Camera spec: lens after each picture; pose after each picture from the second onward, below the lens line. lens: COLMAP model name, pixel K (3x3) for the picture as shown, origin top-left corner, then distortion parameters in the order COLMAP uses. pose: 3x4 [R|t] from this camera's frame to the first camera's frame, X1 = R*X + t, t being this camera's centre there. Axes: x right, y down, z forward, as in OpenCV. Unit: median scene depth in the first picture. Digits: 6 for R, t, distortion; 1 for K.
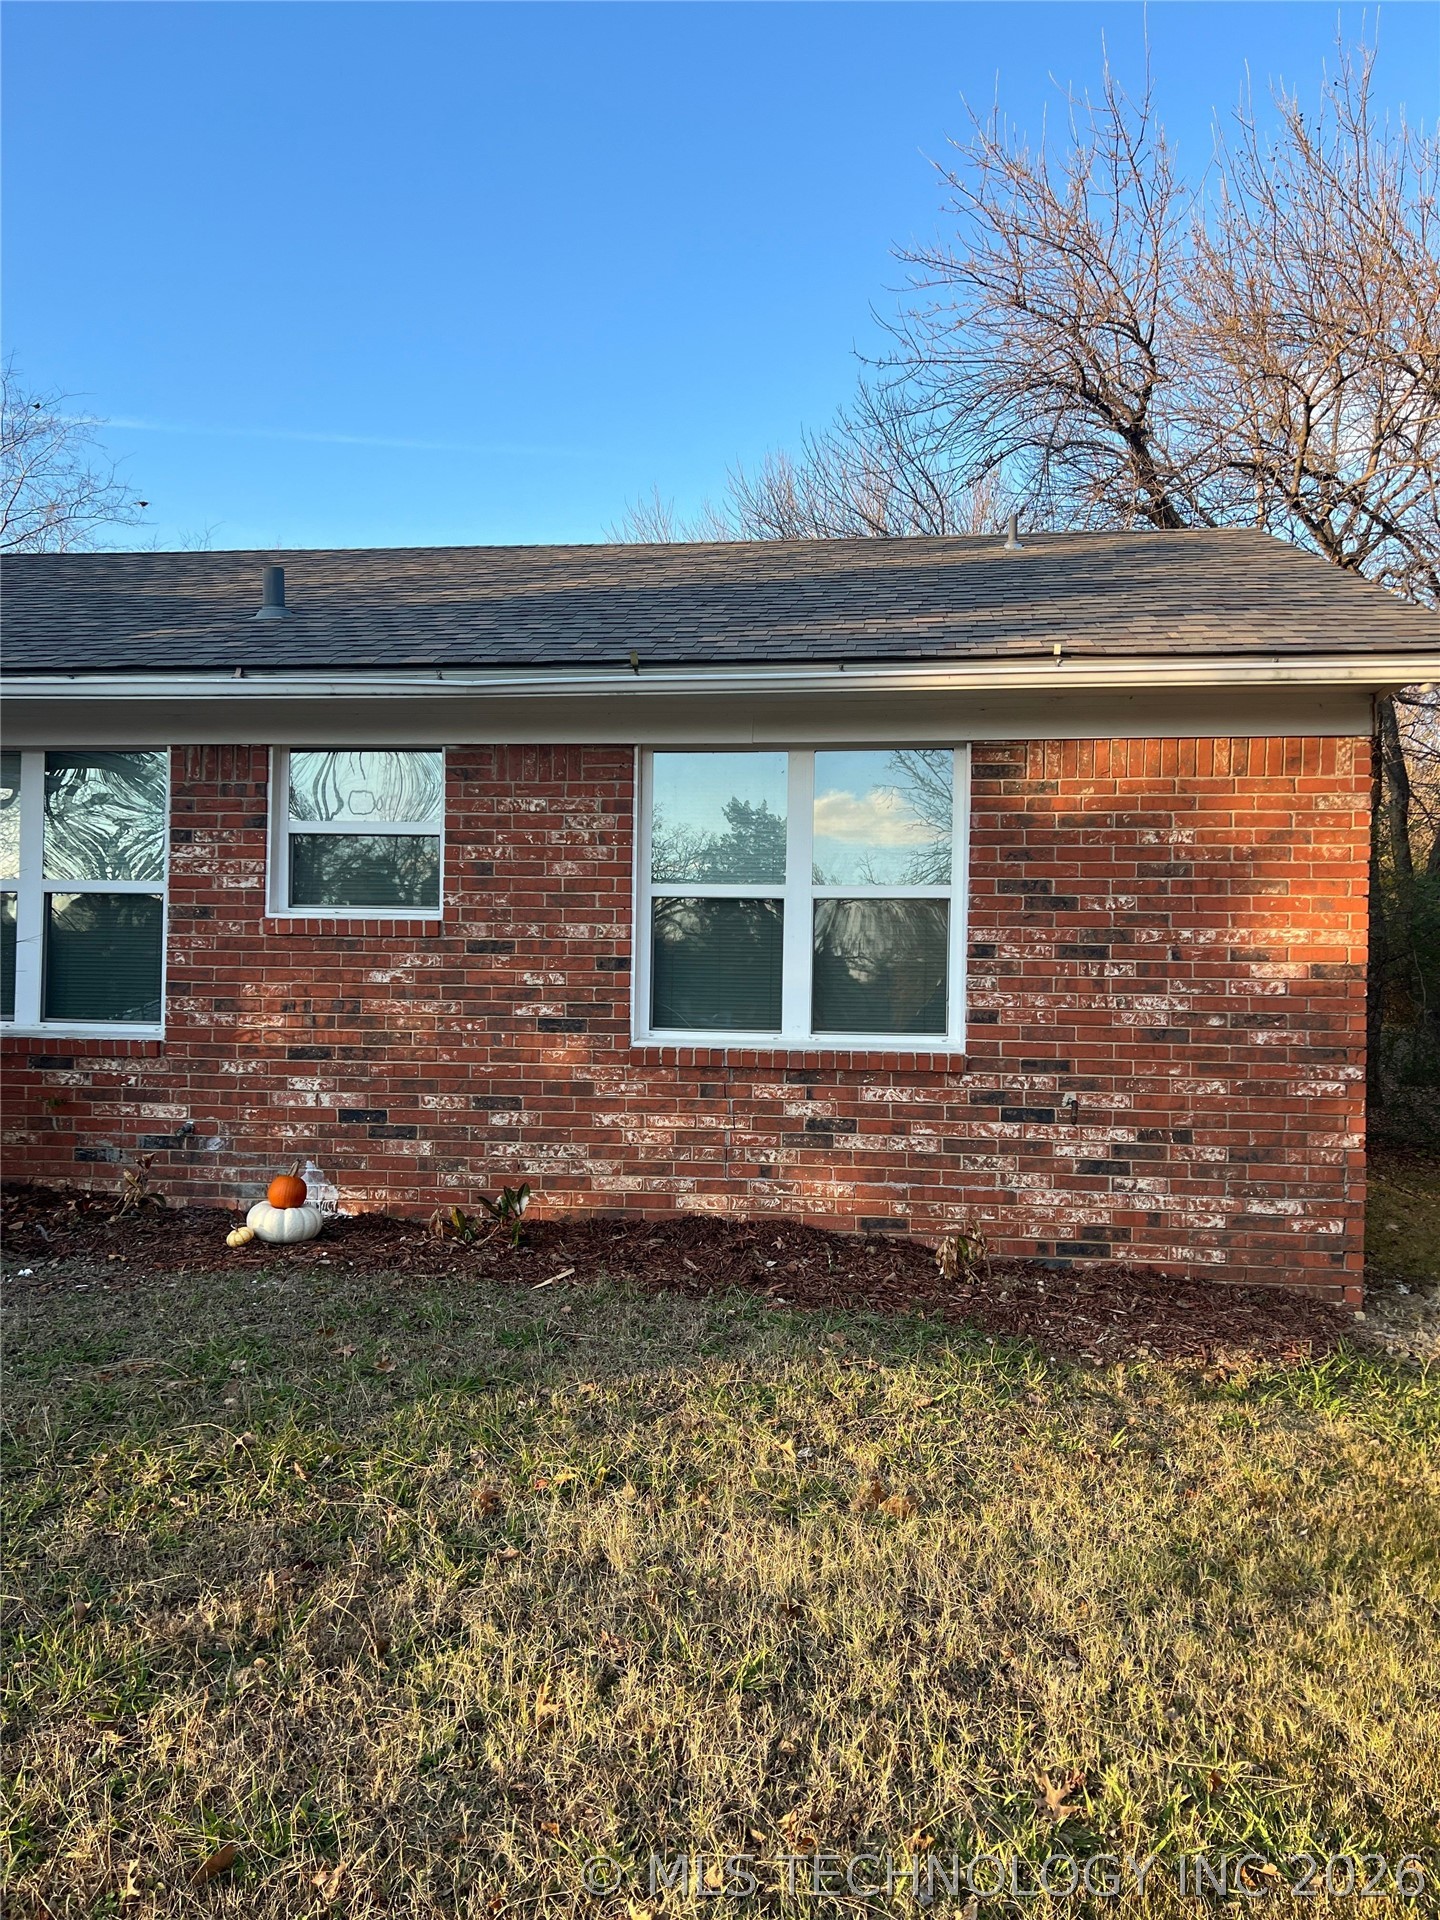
lens RADIAL K [[1462.7, 0, 763.9], [0, 1462.7, 964.6], [0, 0, 1]] dist [0.058924, -0.059019]
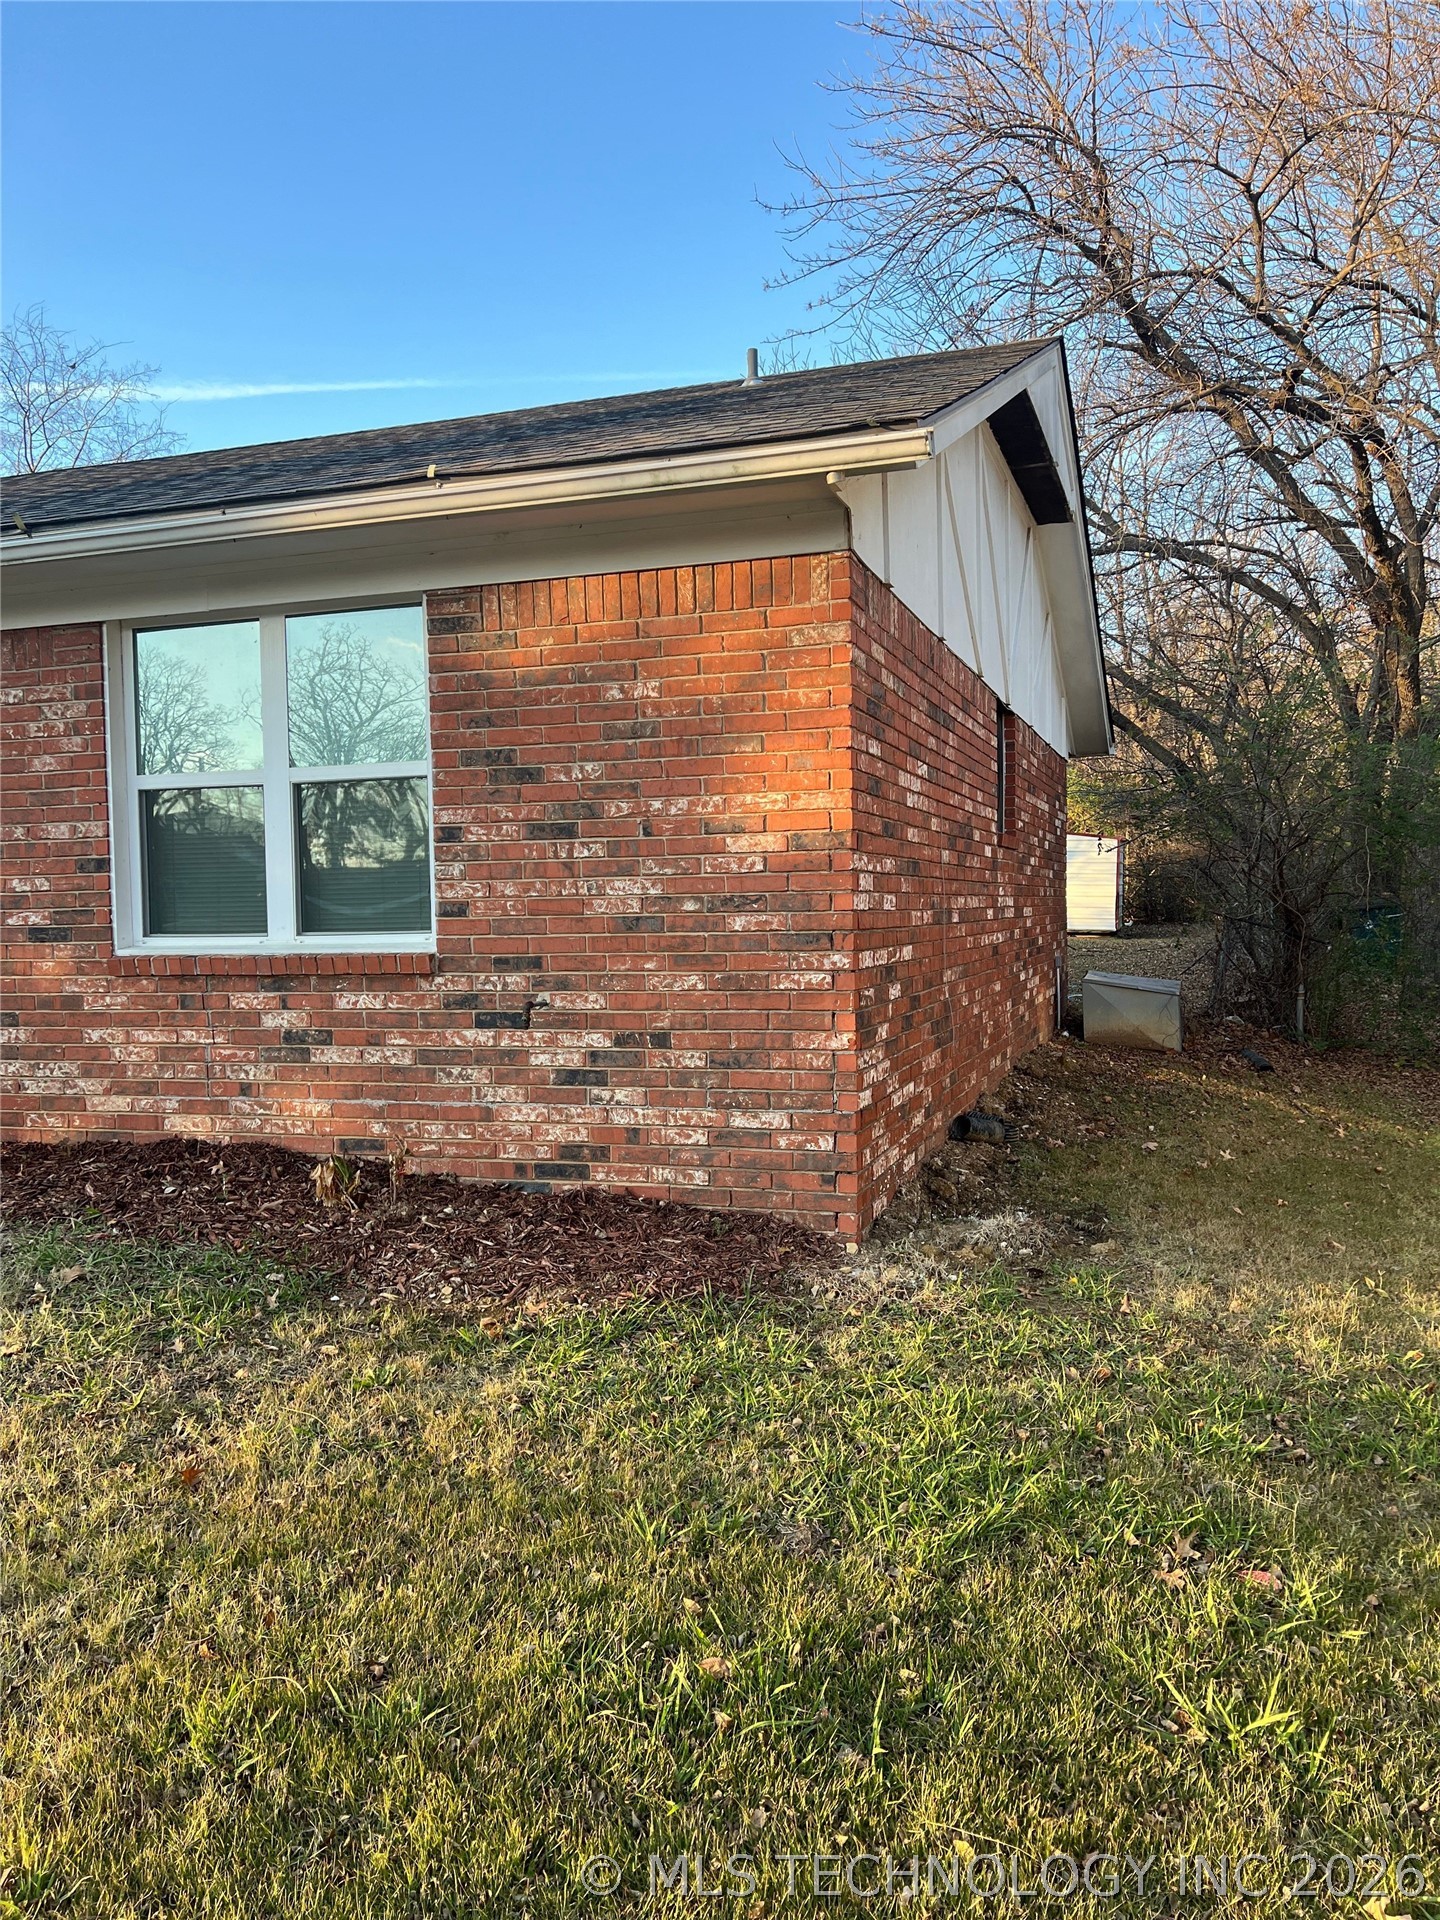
lens RADIAL K [[1462.7, 0, 743.5], [0, 1462.7, 956.7], [0, 0, 1]] dist [0.058924, -0.059019]
pose [[0.983941, -0.028057, -0.176276, 0.475620], [0.036529, 0.998319, 0.044999, 0.030726], [0.174717, -0.050715, 0.983312, 0.166589]]
